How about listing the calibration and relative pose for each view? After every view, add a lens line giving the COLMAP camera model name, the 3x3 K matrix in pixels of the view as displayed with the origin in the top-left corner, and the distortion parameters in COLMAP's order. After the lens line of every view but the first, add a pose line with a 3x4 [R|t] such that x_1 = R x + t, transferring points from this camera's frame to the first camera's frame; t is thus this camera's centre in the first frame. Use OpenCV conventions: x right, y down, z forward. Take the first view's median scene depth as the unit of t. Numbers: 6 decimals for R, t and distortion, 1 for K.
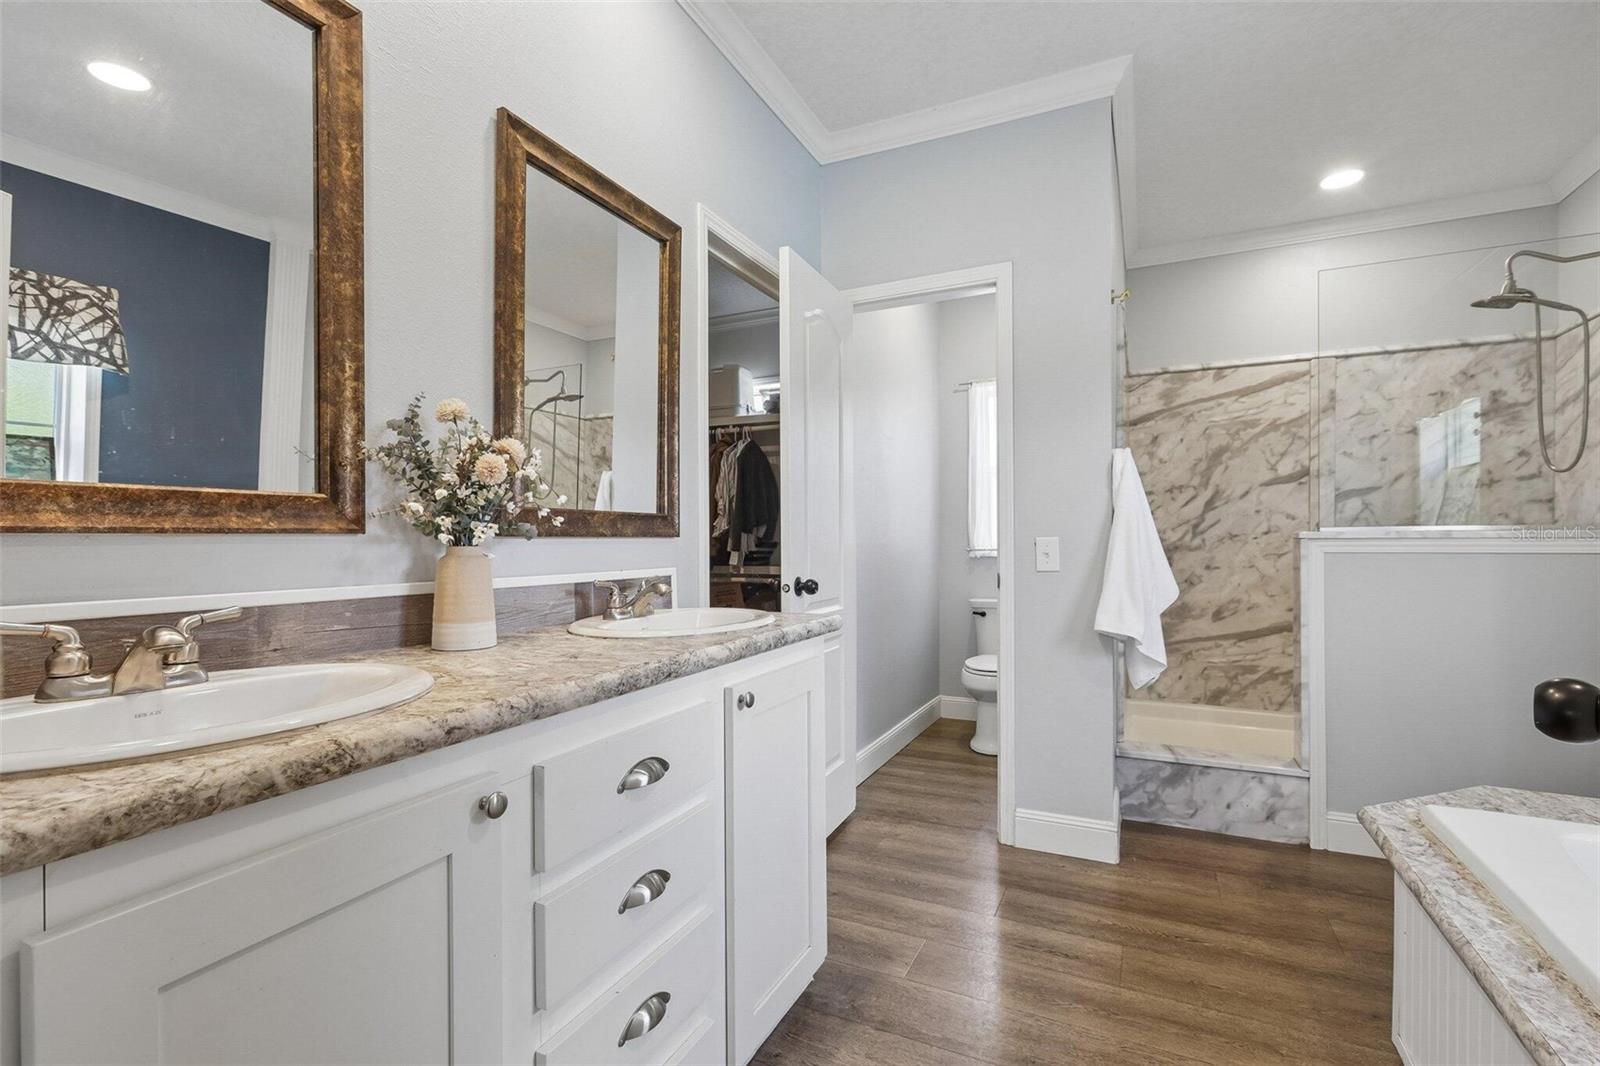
lens RADIAL K [[721.8, 0, 814.6], [0, 721.8, 545.6], [0, 0, 1]] dist [0.003753, 0.000461]
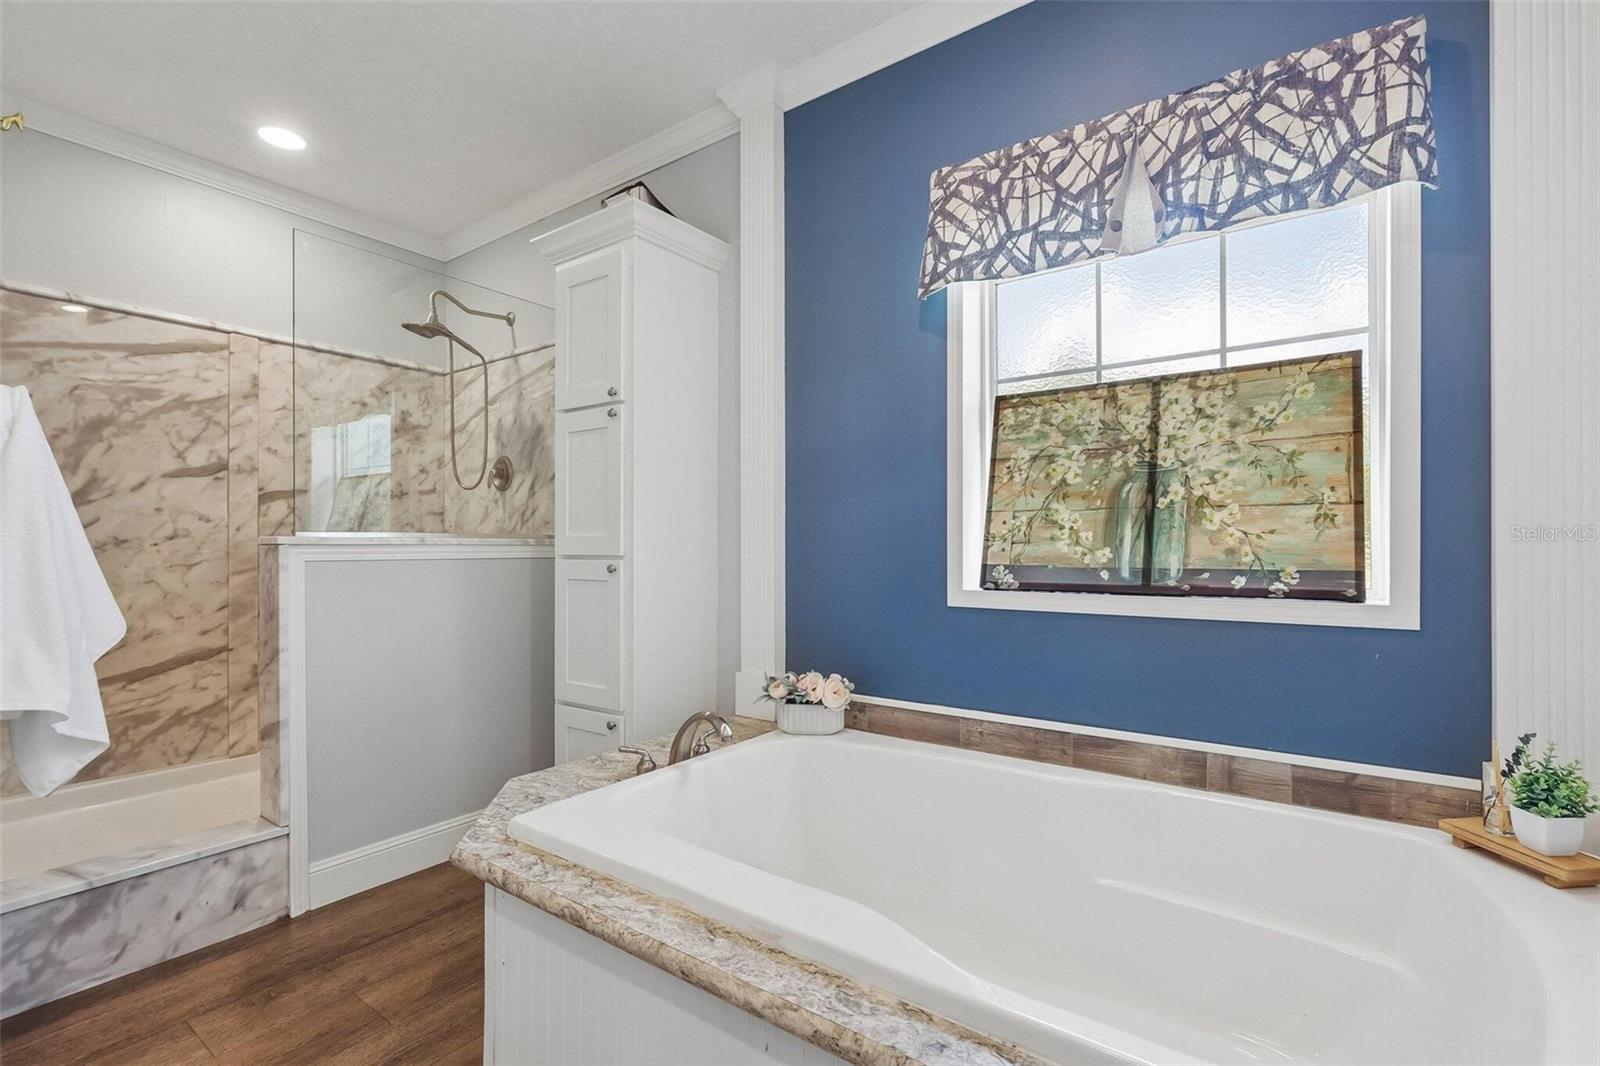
lens RADIAL K [[721.8, 0, 814.6], [0, 721.8, 545.6], [0, 0, 1]] dist [0.003753, 0.000461]
pose [[0.184506, 0.004534, 0.982821, -0.016730], [0.006769, 0.999960, -0.005884, 0.000147], [-0.982808, 0.007738, 0.184468, 0.198103]]
